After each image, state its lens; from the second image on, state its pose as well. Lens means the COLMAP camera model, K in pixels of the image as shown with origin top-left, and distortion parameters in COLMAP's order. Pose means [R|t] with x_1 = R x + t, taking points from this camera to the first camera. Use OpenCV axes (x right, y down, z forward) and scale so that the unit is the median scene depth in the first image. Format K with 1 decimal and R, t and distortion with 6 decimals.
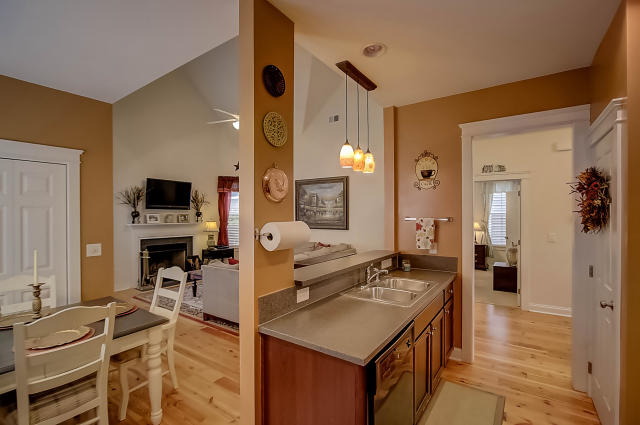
lens RADIAL K [[294.7, 0, 320.0], [0, 294.7, 212.7], [0, 0, 1]] dist [-0.018573, 0.000014]
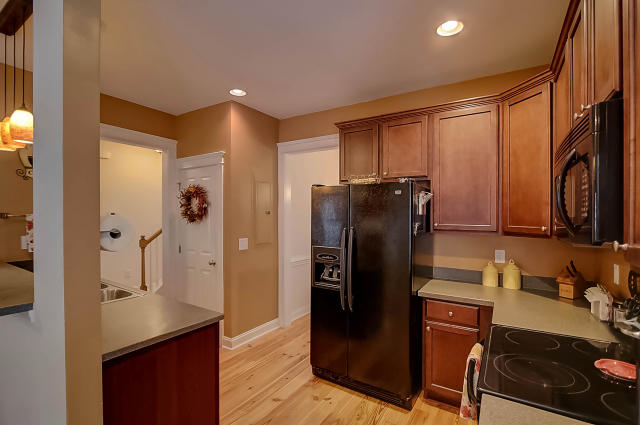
lens RADIAL K [[294.7, 0, 316.8], [0, 294.7, 209.7], [0, 0, 1]] dist [-0.018573, 0.000014]
pose [[-0.043982, 0.025114, 0.998717, -0.238356], [-0.011738, 0.999602, -0.025653, 0.007232], [-0.998963, -0.012851, -0.043670, 0.116073]]
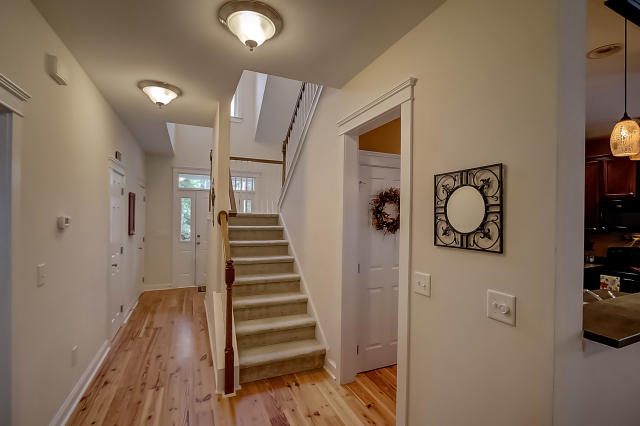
lens RADIAL K [[294.7, 0, 317.0], [0, 294.7, 213.3], [0, 0, 1]] dist [-0.018573, 0.000014]
pose [[-0.849525, -0.005027, 0.527525, 0.153683], [-0.013110, 0.999847, -0.011584, -0.002822], [-0.527386, -0.016756, -0.849461, 0.741966]]
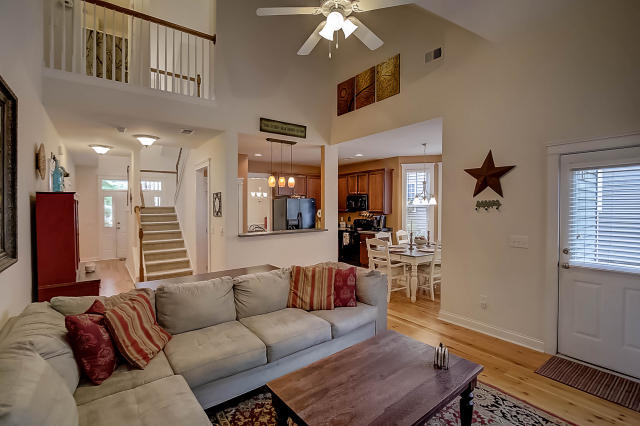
lens RADIAL K [[294.7, 0, 320.2], [0, 294.7, 204.5], [0, 0, 1]] dist [-0.018573, 0.000014]
pose [[-0.952650, 0.012471, 0.303814, -0.290013], [0.011348, 0.999921, -0.005463, -0.002874], [-0.303858, -0.001757, -0.952716, 1.115737]]
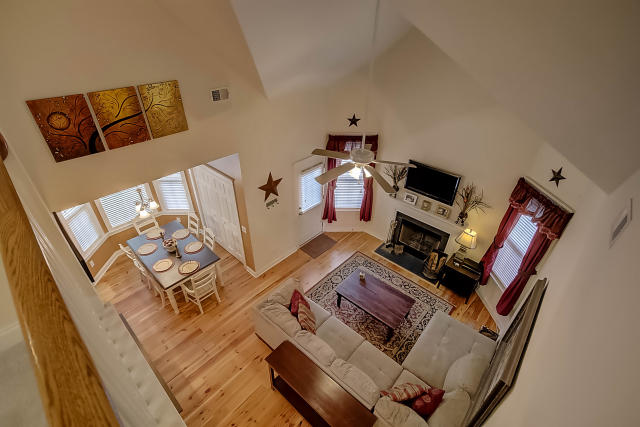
lens RADIAL K [[294.7, 0, 315.0], [0, 294.7, 222.2], [0, 0, 1]] dist [-0.018573, 0.000014]
pose [[-0.137833, 0.581263, -0.801957, 0.275325], [0.000541, 0.809730, 0.586803, -0.452565], [0.990455, 0.080447, -0.111922, 0.748135]]
